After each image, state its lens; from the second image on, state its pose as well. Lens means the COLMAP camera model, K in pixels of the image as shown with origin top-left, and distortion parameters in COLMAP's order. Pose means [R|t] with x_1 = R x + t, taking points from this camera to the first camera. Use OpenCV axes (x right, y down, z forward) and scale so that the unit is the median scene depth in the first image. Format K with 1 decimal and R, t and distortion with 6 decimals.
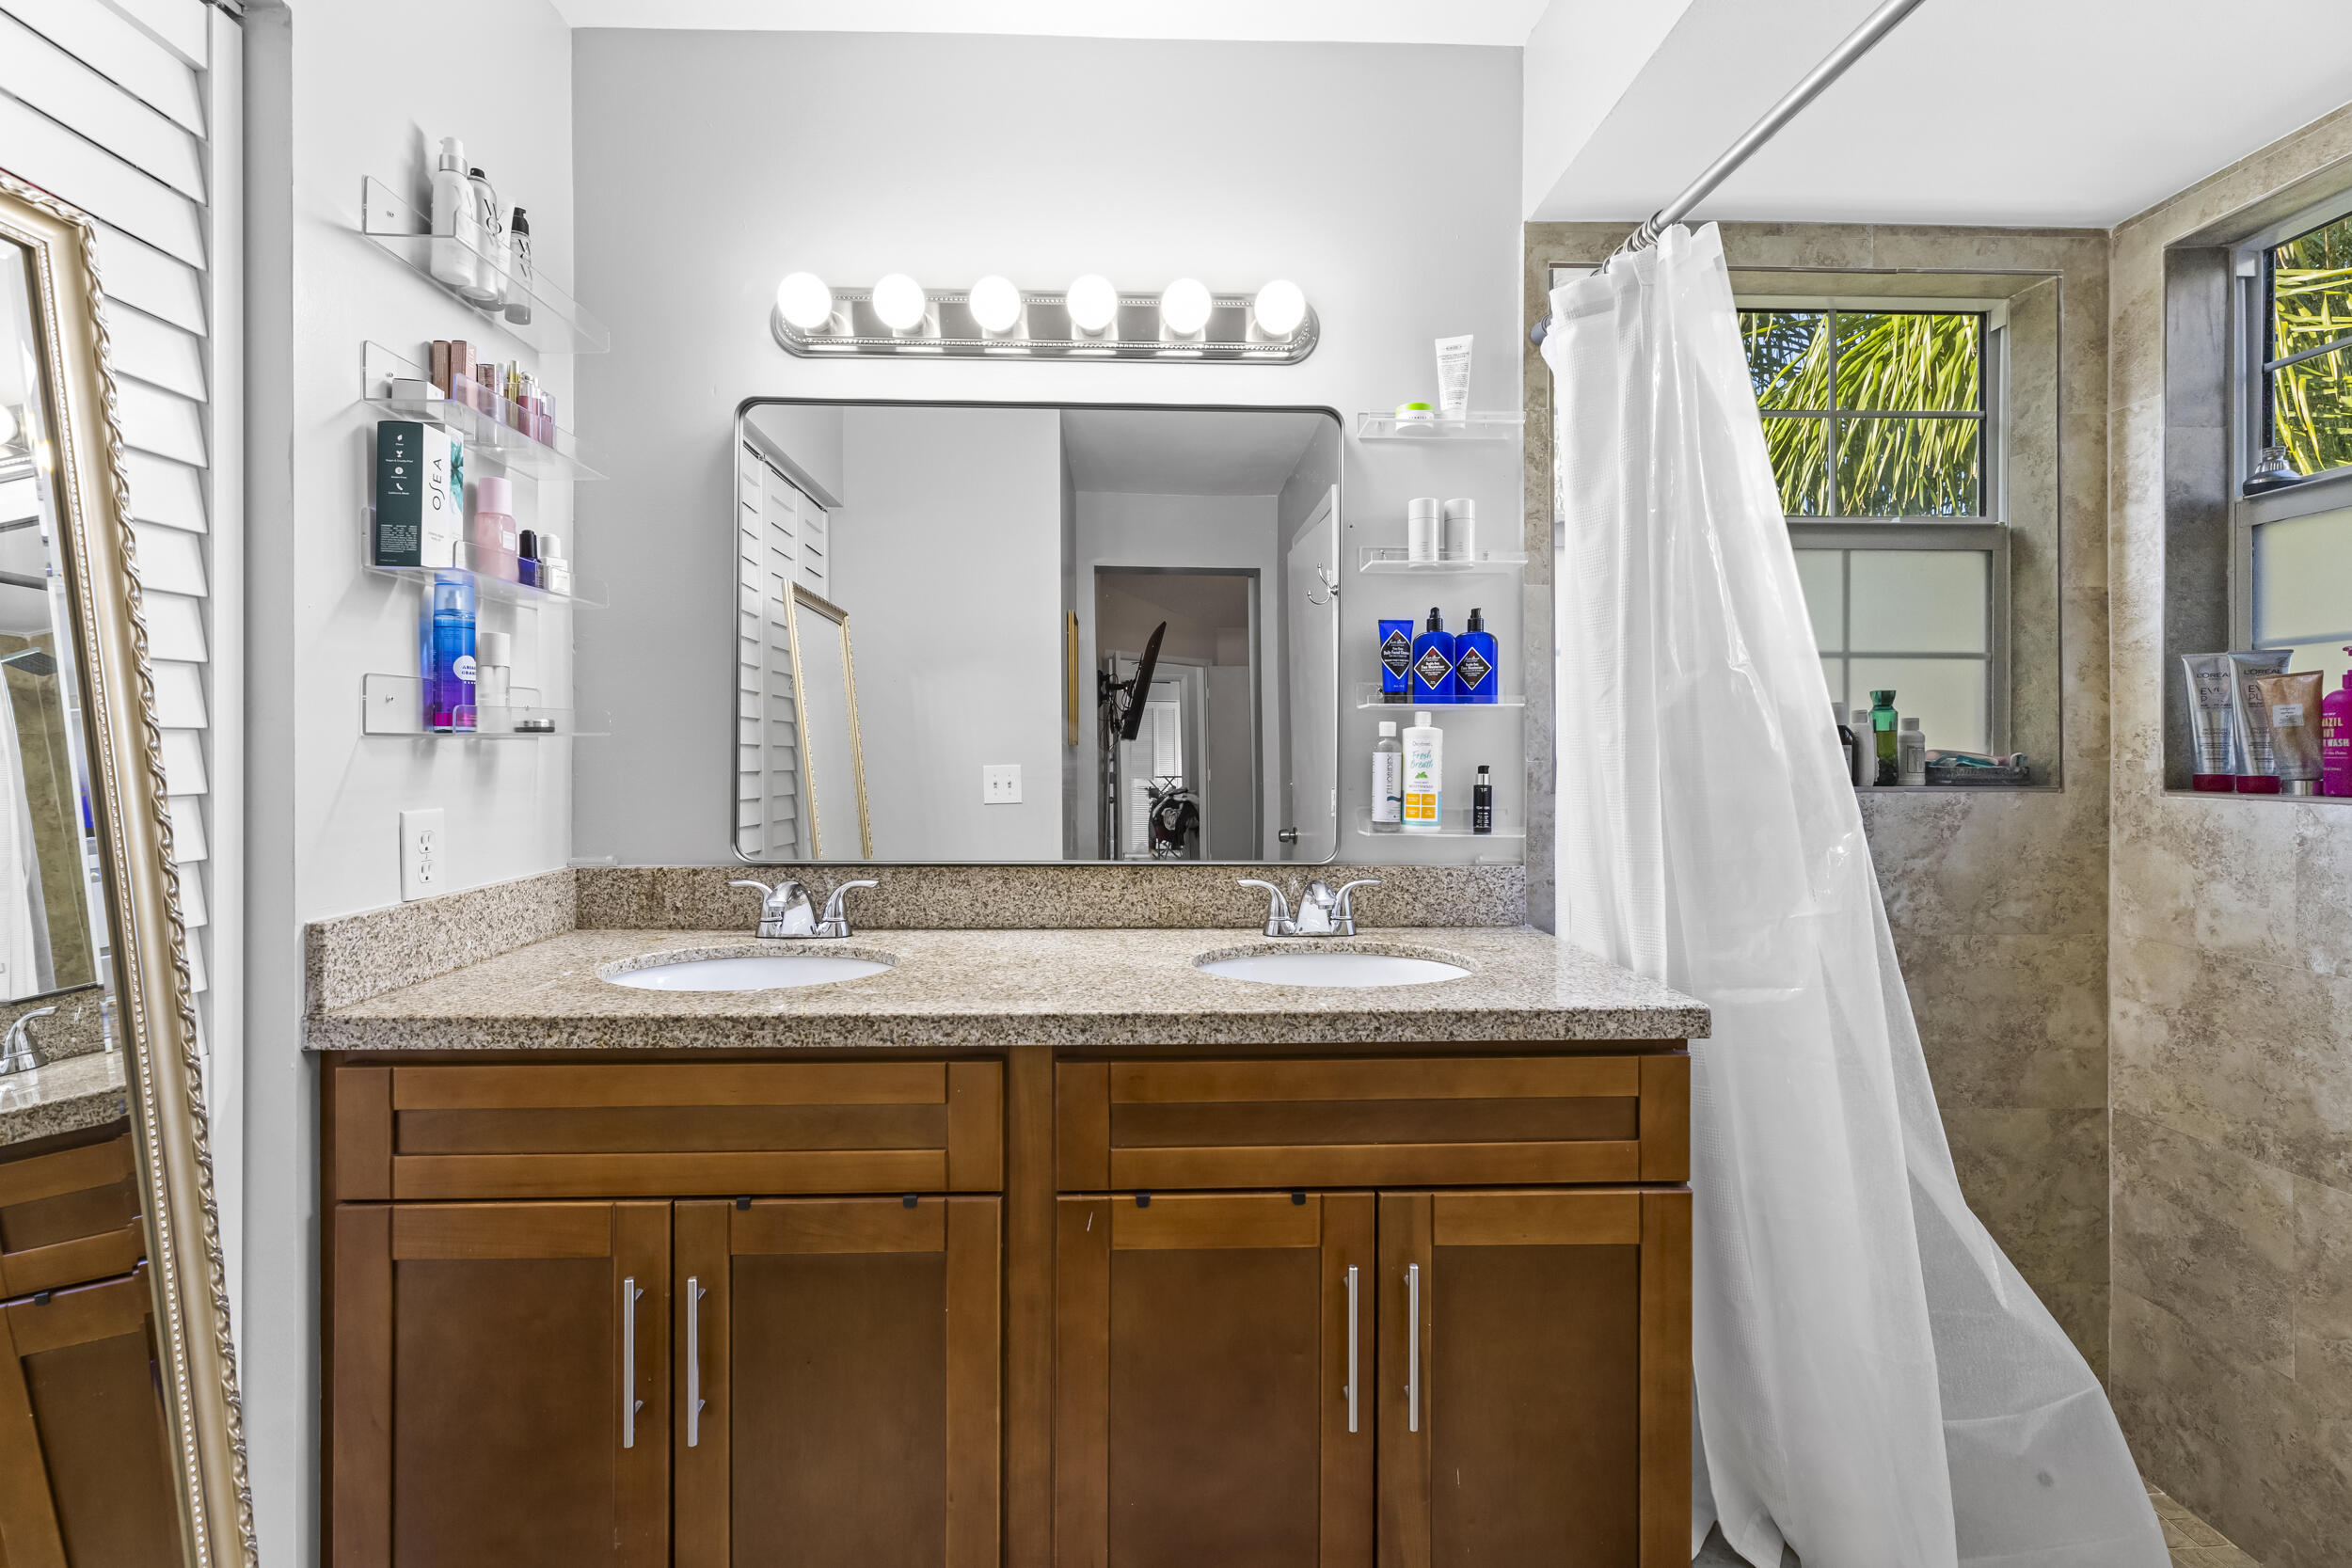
lens RADIAL K [[1047.3, 0, 1176.0], [0, 1047.3, 784.0], [0, 0, 1]] dist [0.002980, 0.000153]
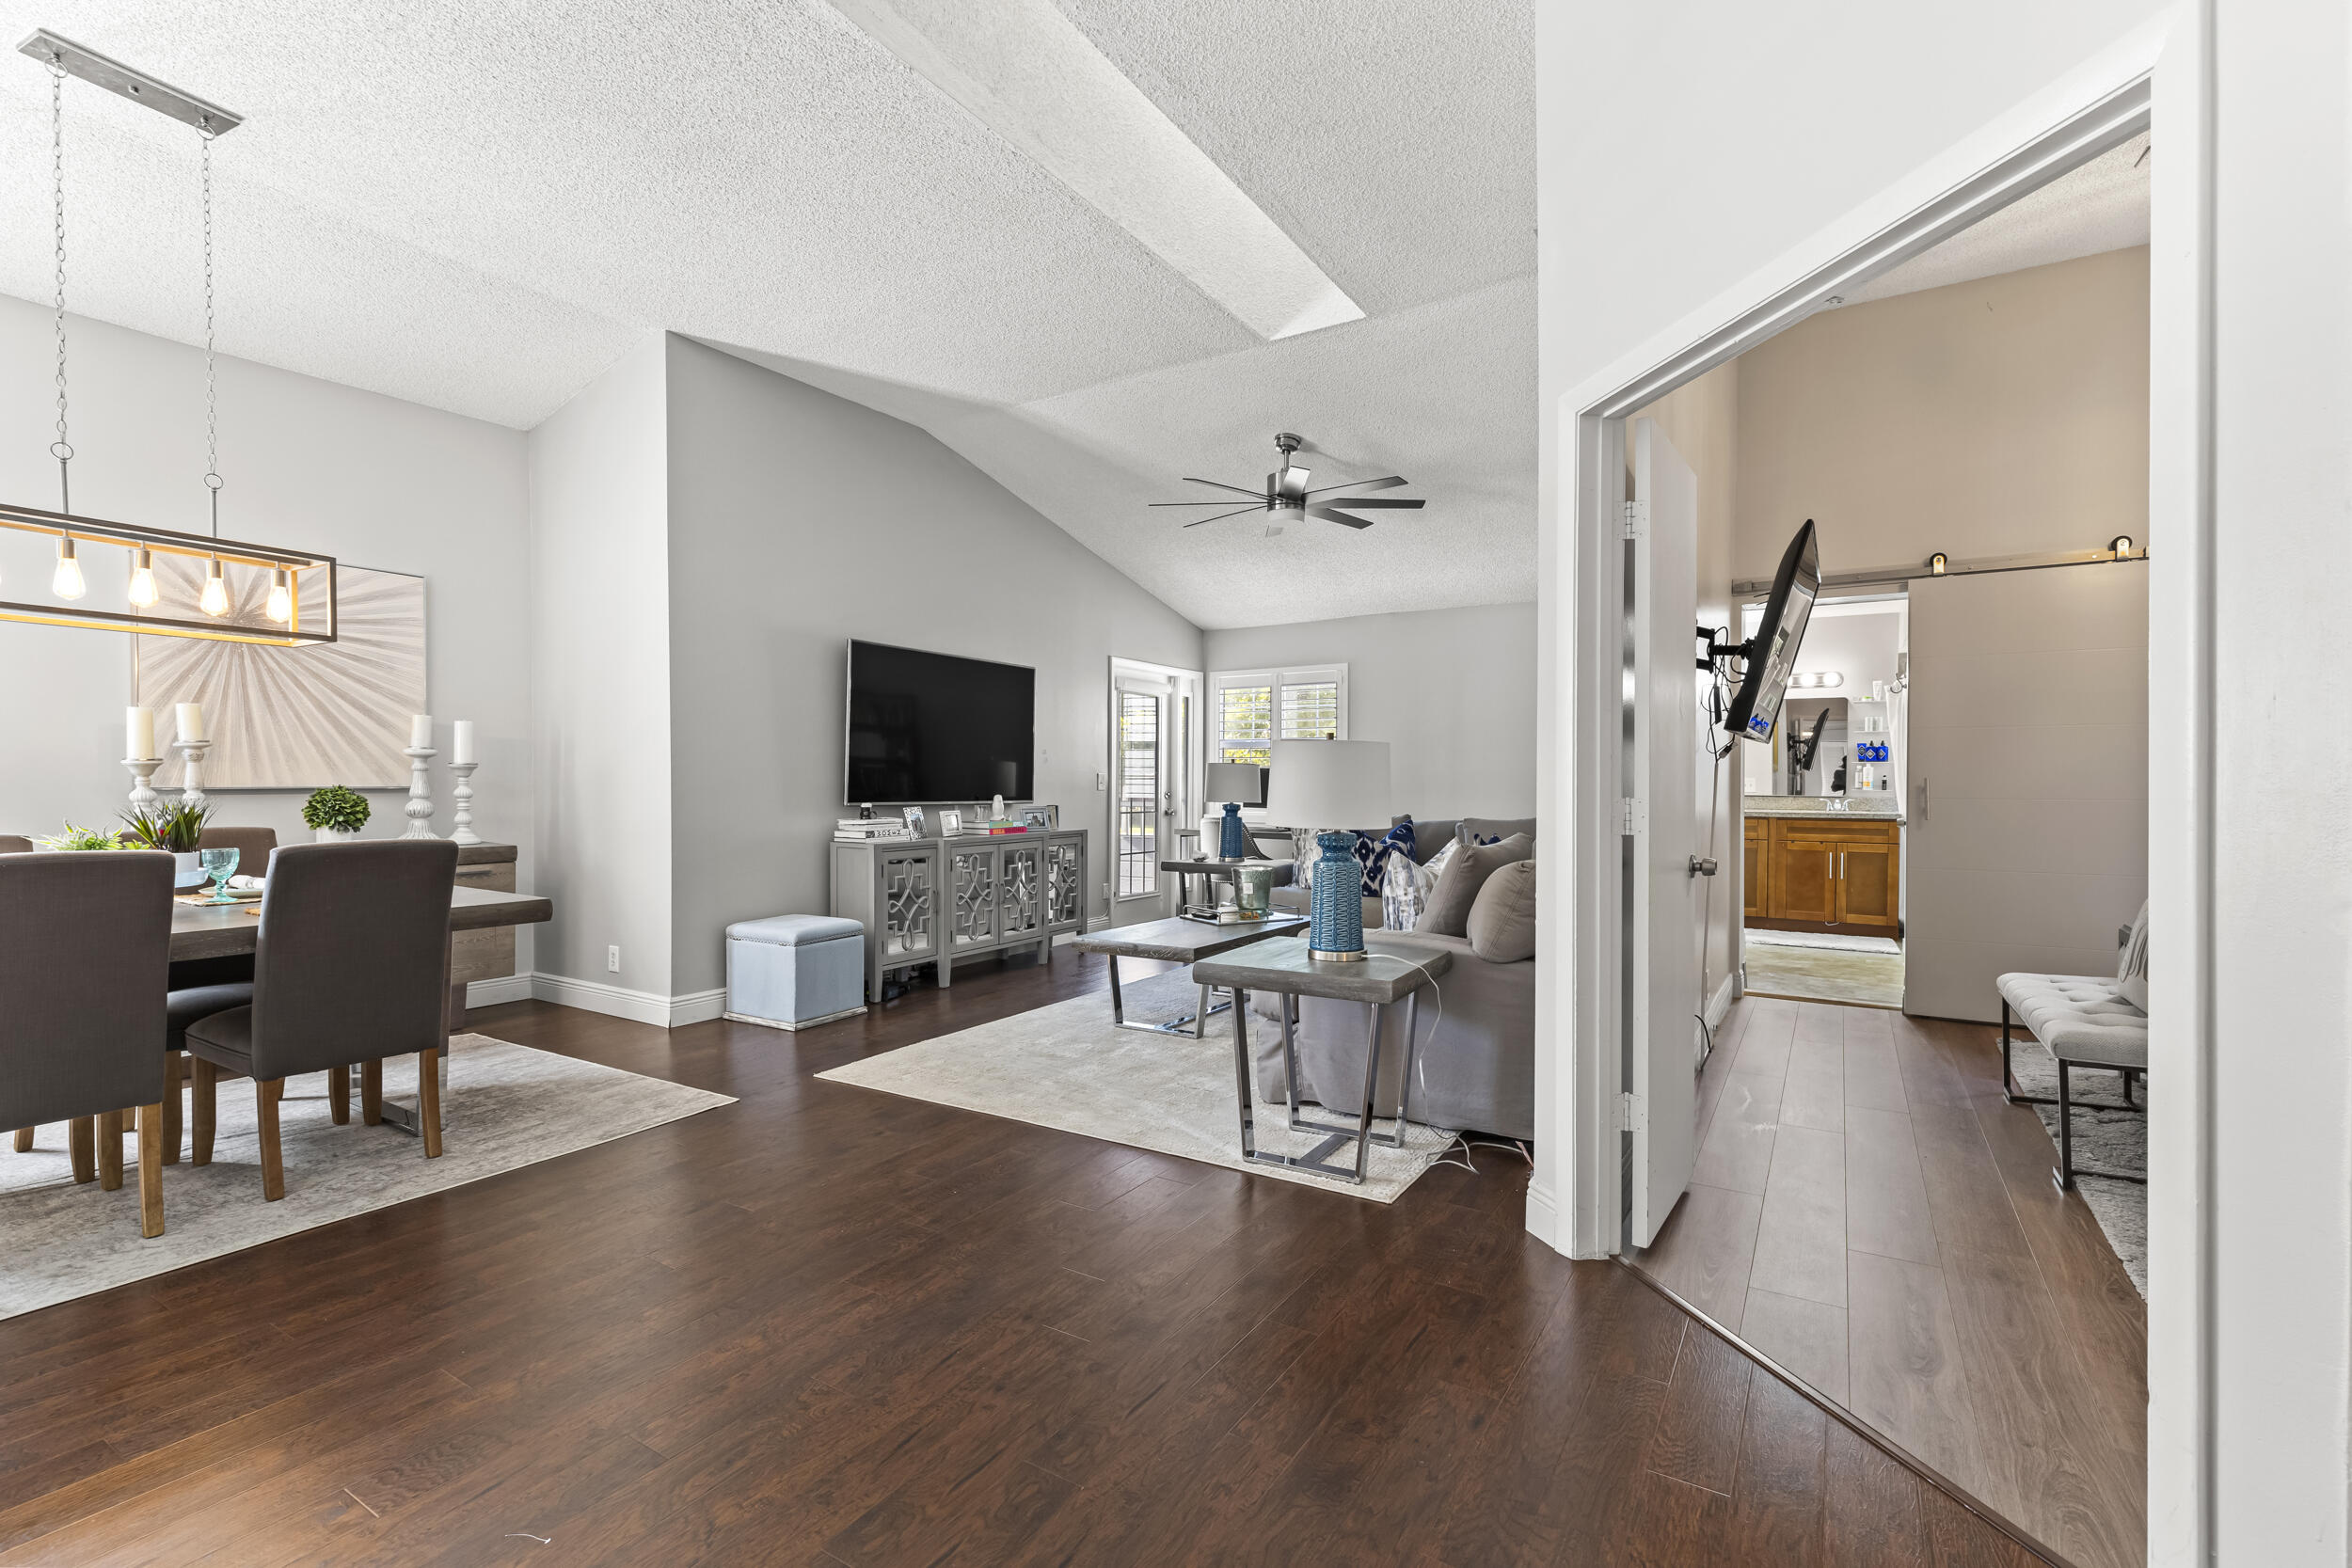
lens RADIAL K [[1047.3, 0, 1176.0], [0, 1047.3, 784.0], [0, 0, 1]] dist [0.002980, 0.000153]
pose [[0.823059, 0.005901, -0.567926, 0.360625], [-0.022546, 0.999497, -0.022288, 0.195447], [0.567509, 0.031149, 0.822778, -4.613722]]
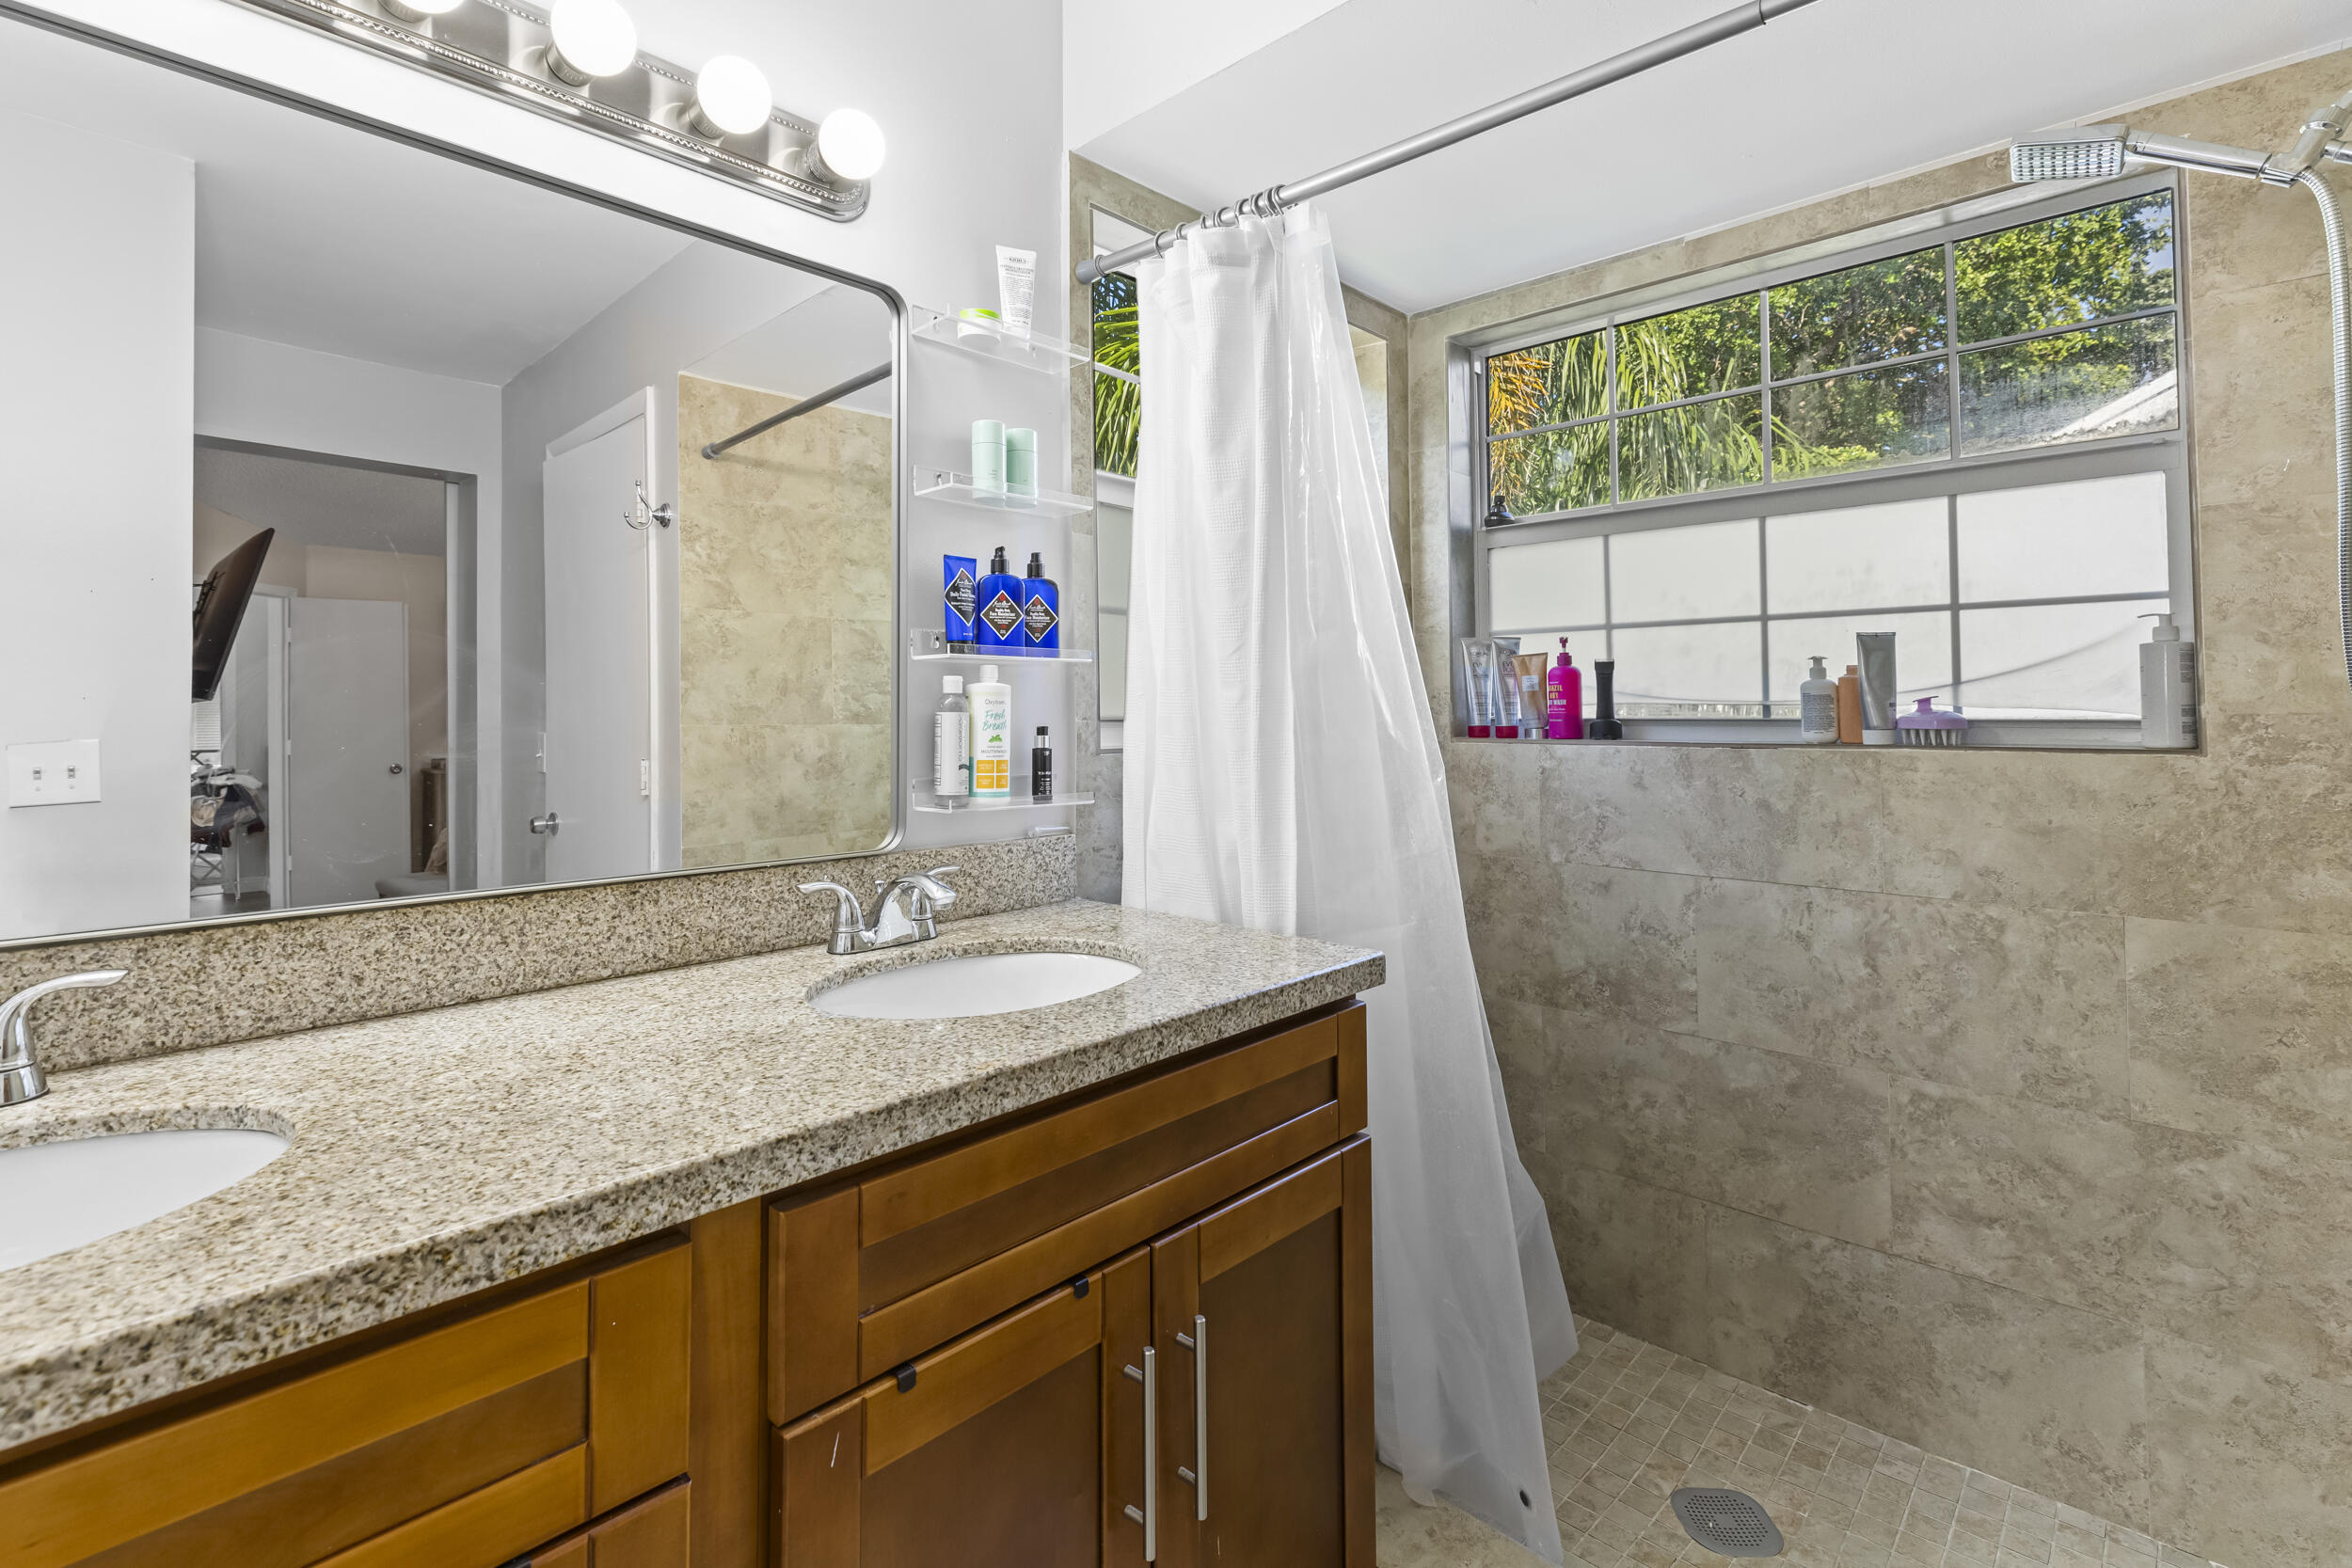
lens RADIAL K [[1070.6, 0, 1178.9], [0, 1070.6, 704.3], [0, 0, 1]] dist [0.001976, -0.000108]
pose [[0.720466, 0.000831, 0.693489, -0.274845], [0.027772, 0.999163, -0.030049, -0.005885], [-0.692934, 0.040909, 0.719840, 0.265910]]
